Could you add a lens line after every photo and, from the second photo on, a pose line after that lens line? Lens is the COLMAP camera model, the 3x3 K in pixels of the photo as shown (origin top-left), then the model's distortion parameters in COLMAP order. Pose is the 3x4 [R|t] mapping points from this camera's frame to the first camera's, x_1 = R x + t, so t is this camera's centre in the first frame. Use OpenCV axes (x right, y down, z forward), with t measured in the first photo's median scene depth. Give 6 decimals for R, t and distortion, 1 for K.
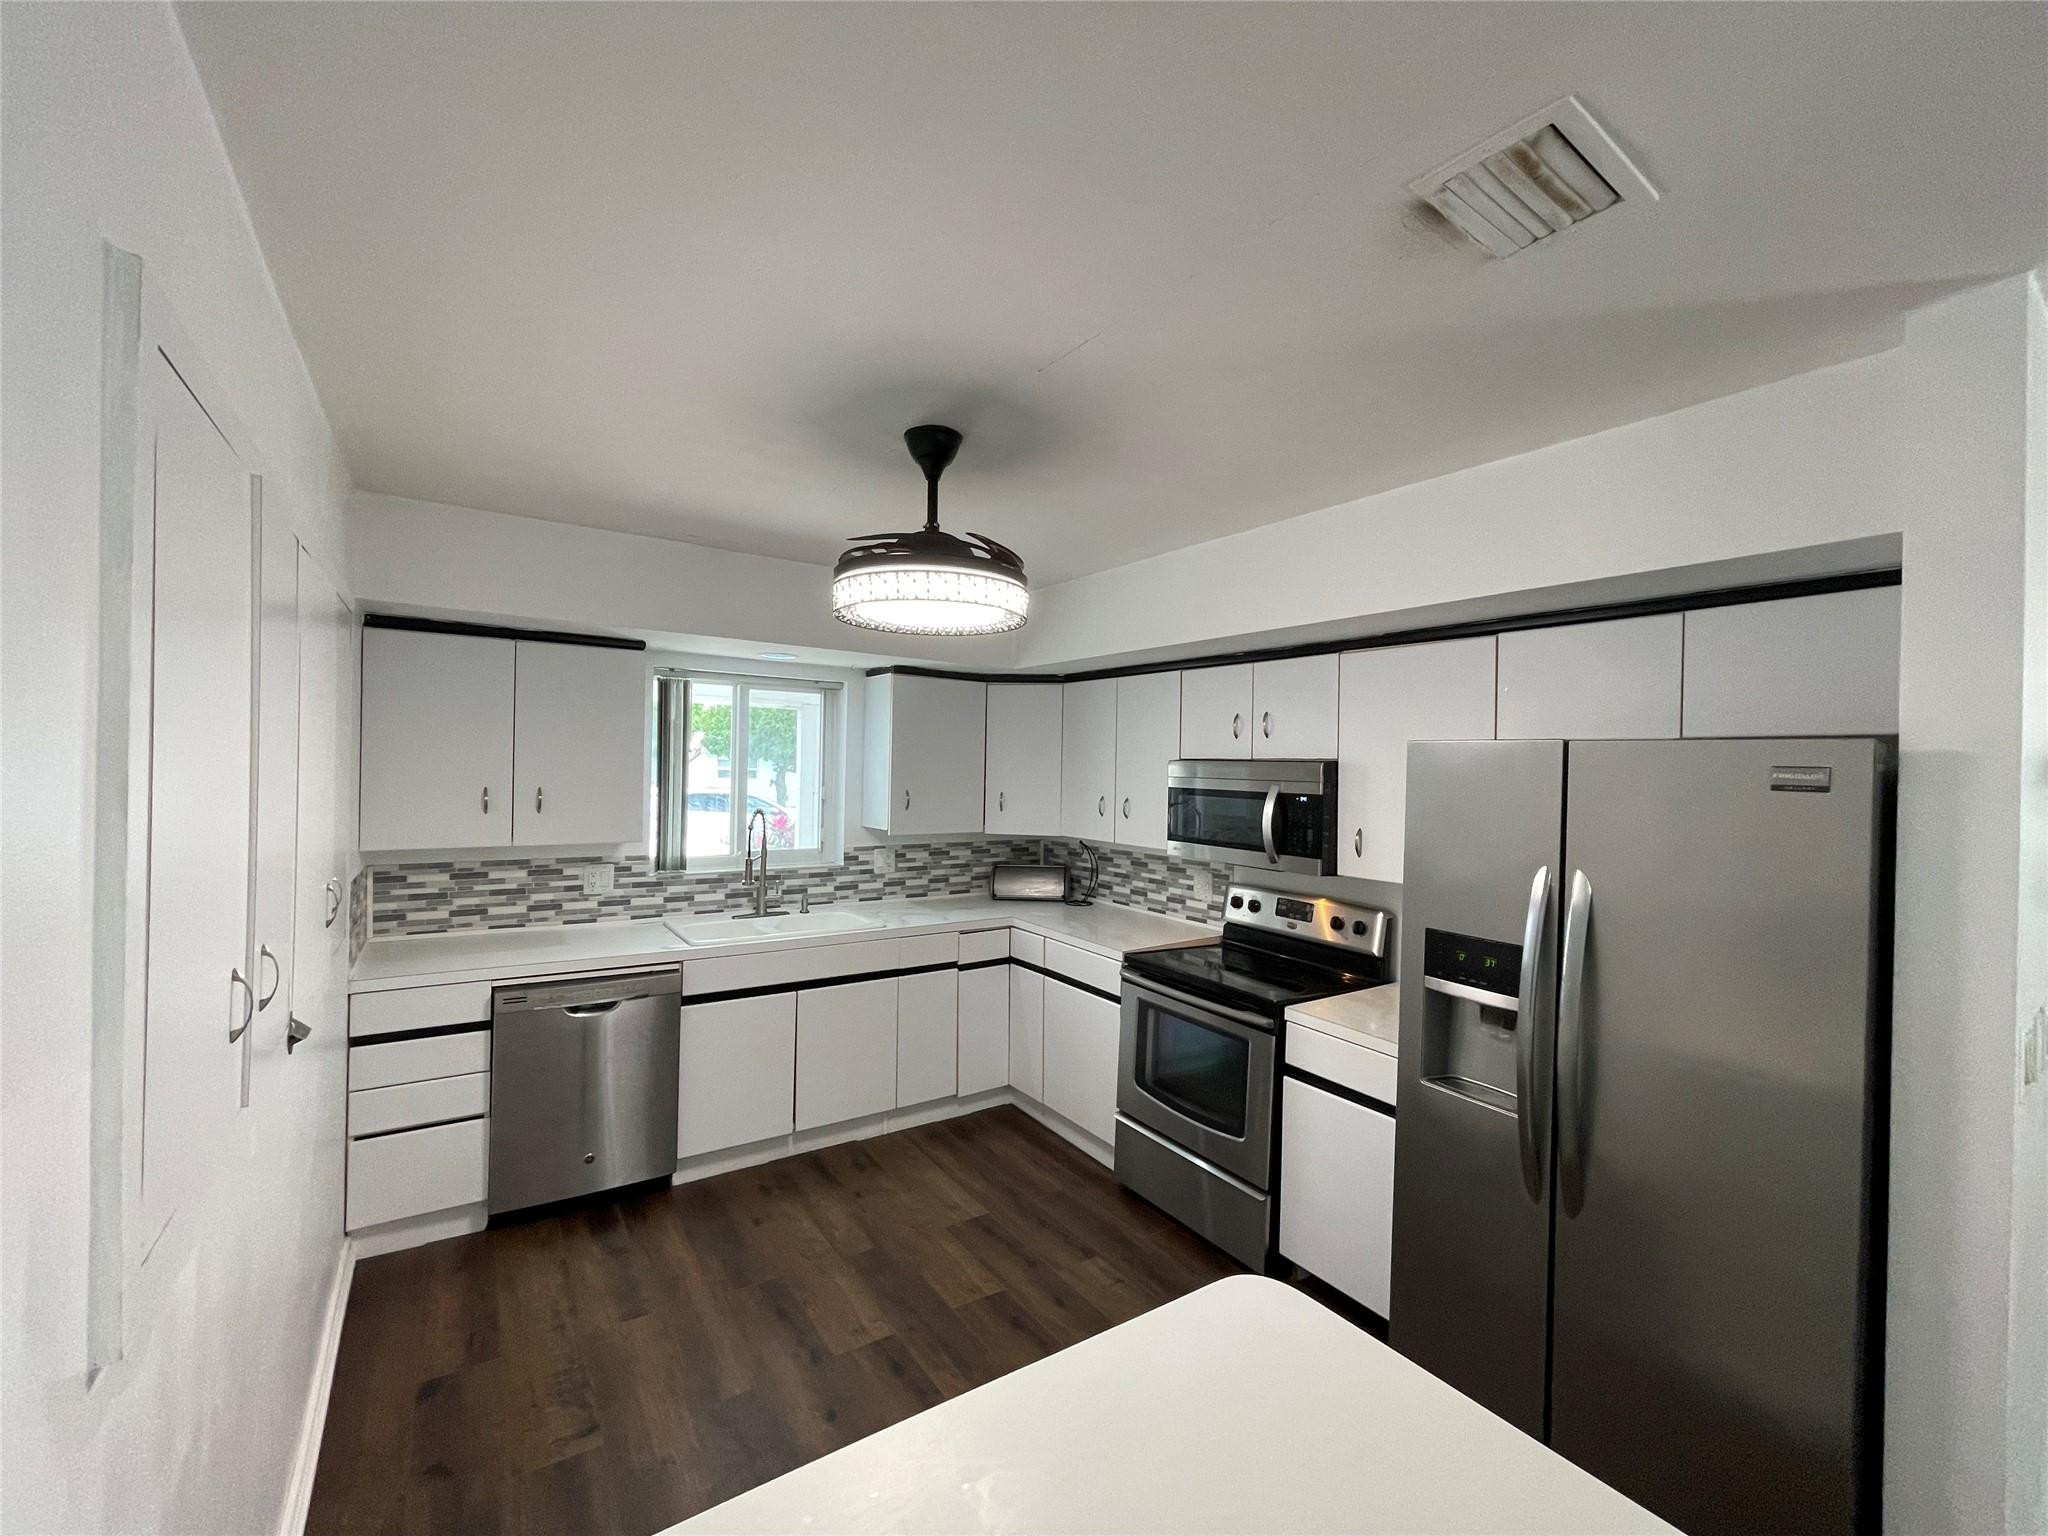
lens RADIAL K [[825.4, 0, 1027.7], [0, 825.4, 769.6], [0, 0, 1]] dist [-0.002977, -0.000361]
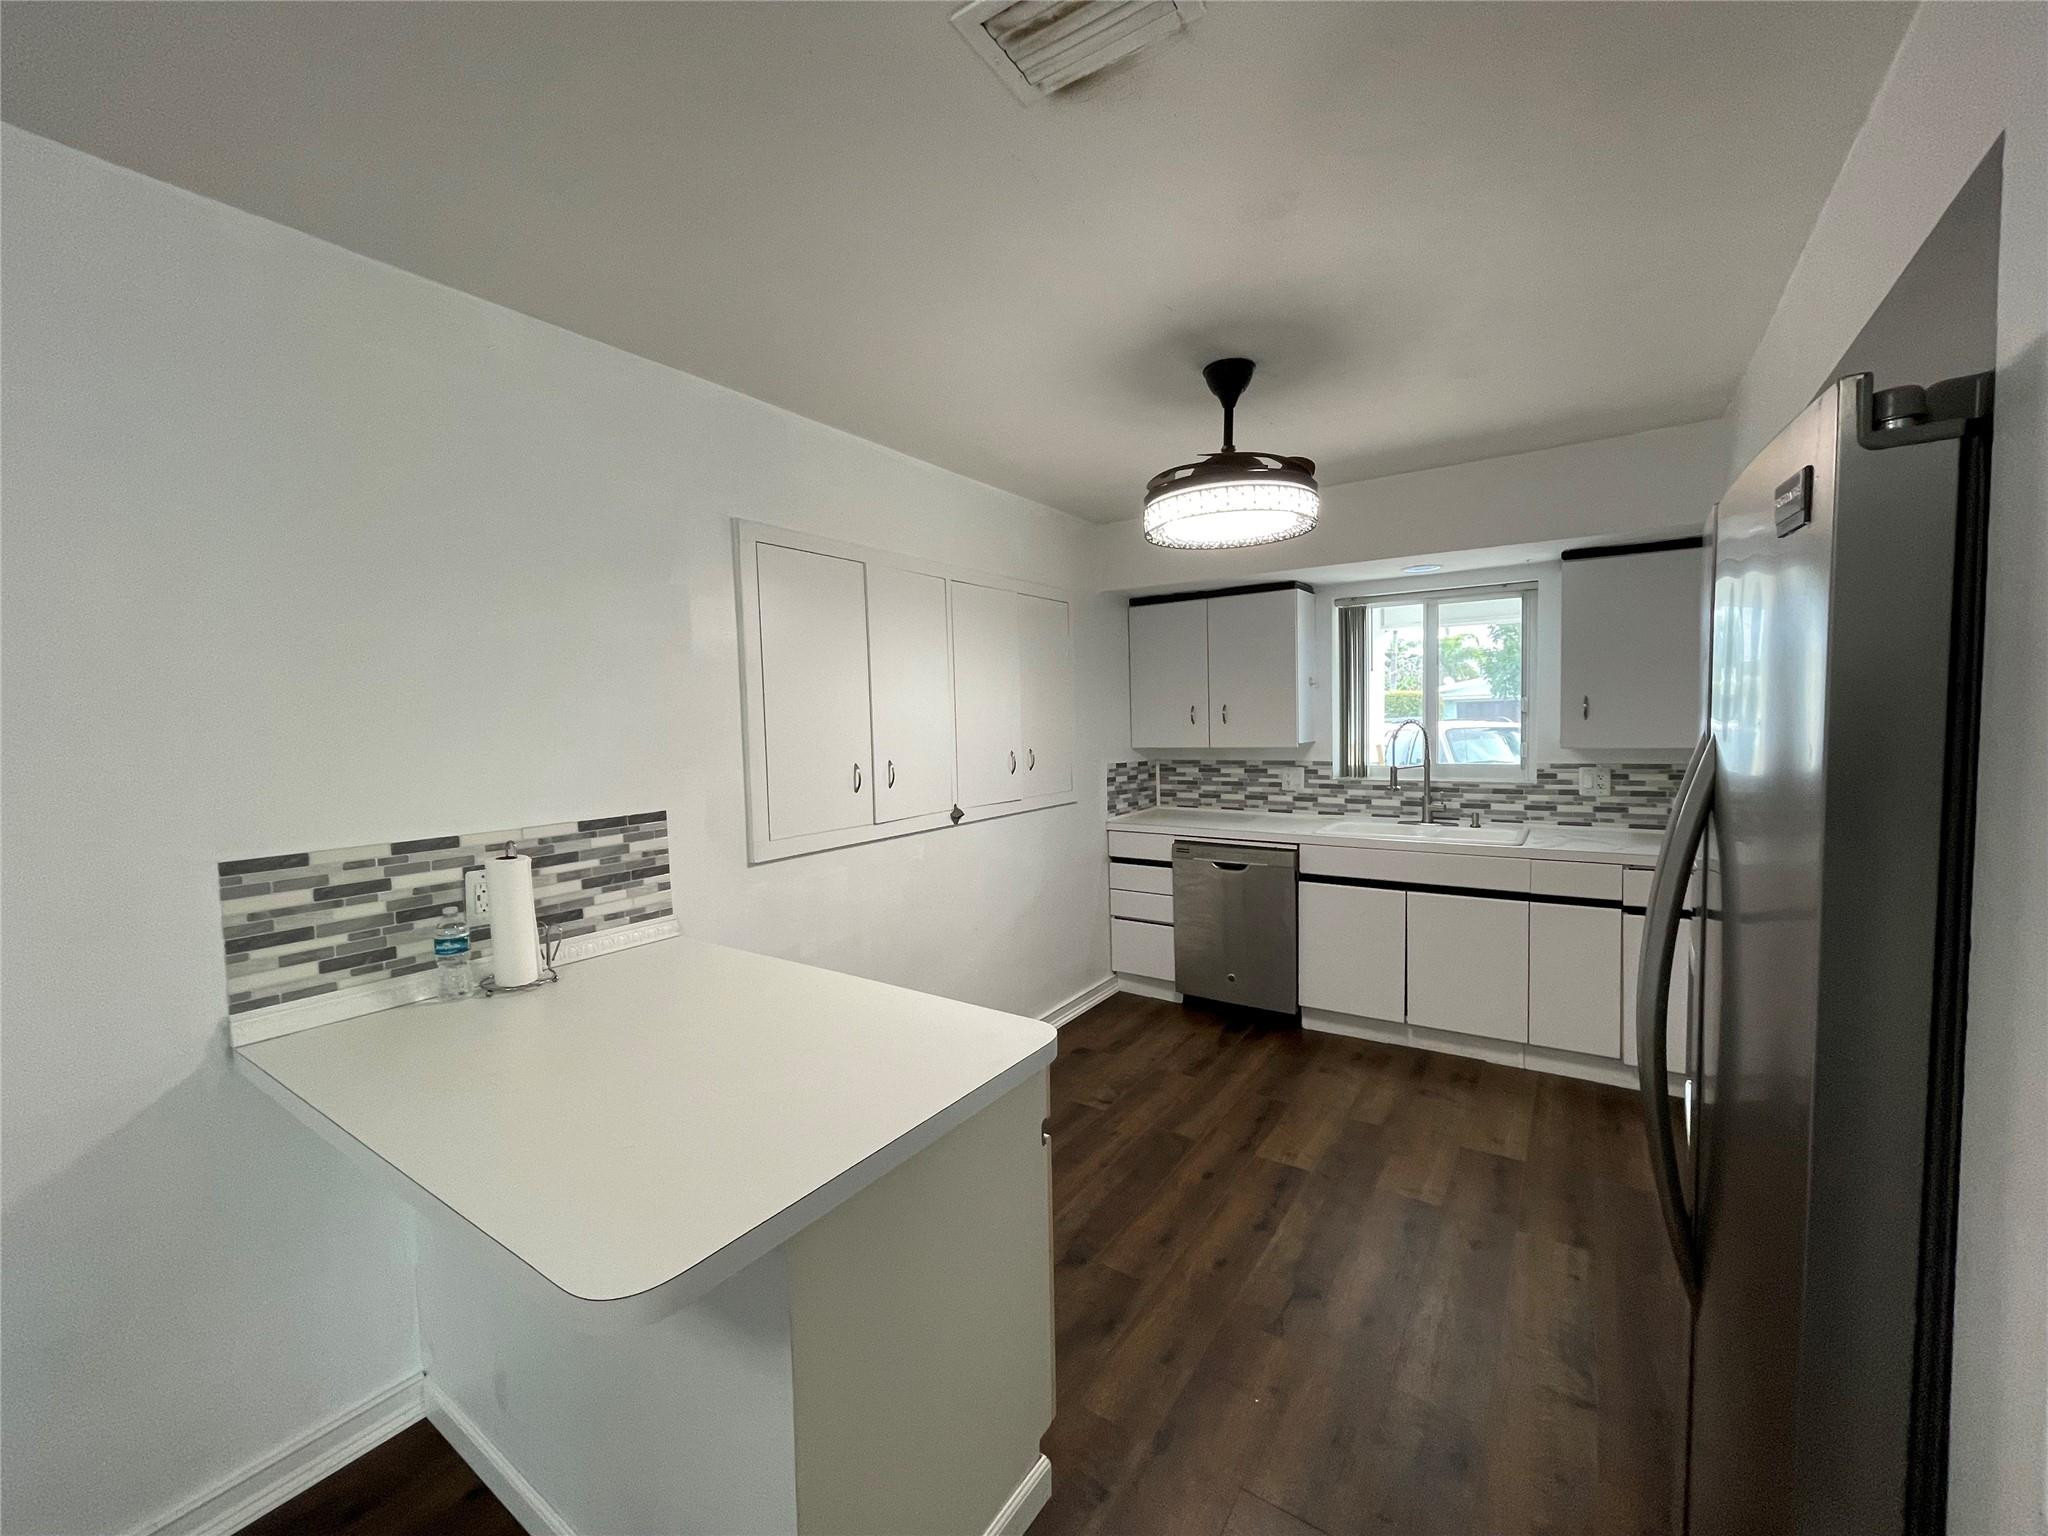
lens RADIAL K [[825.4, 0, 1038.1], [0, 825.4, 768.4], [0, 0, 1]] dist [-0.002977, -0.000361]
pose [[0.389290, 0.030223, -0.920619, 0.476777], [0.032878, 0.998369, 0.046679, 0.046211], [0.920528, -0.048440, 0.387661, 0.164513]]
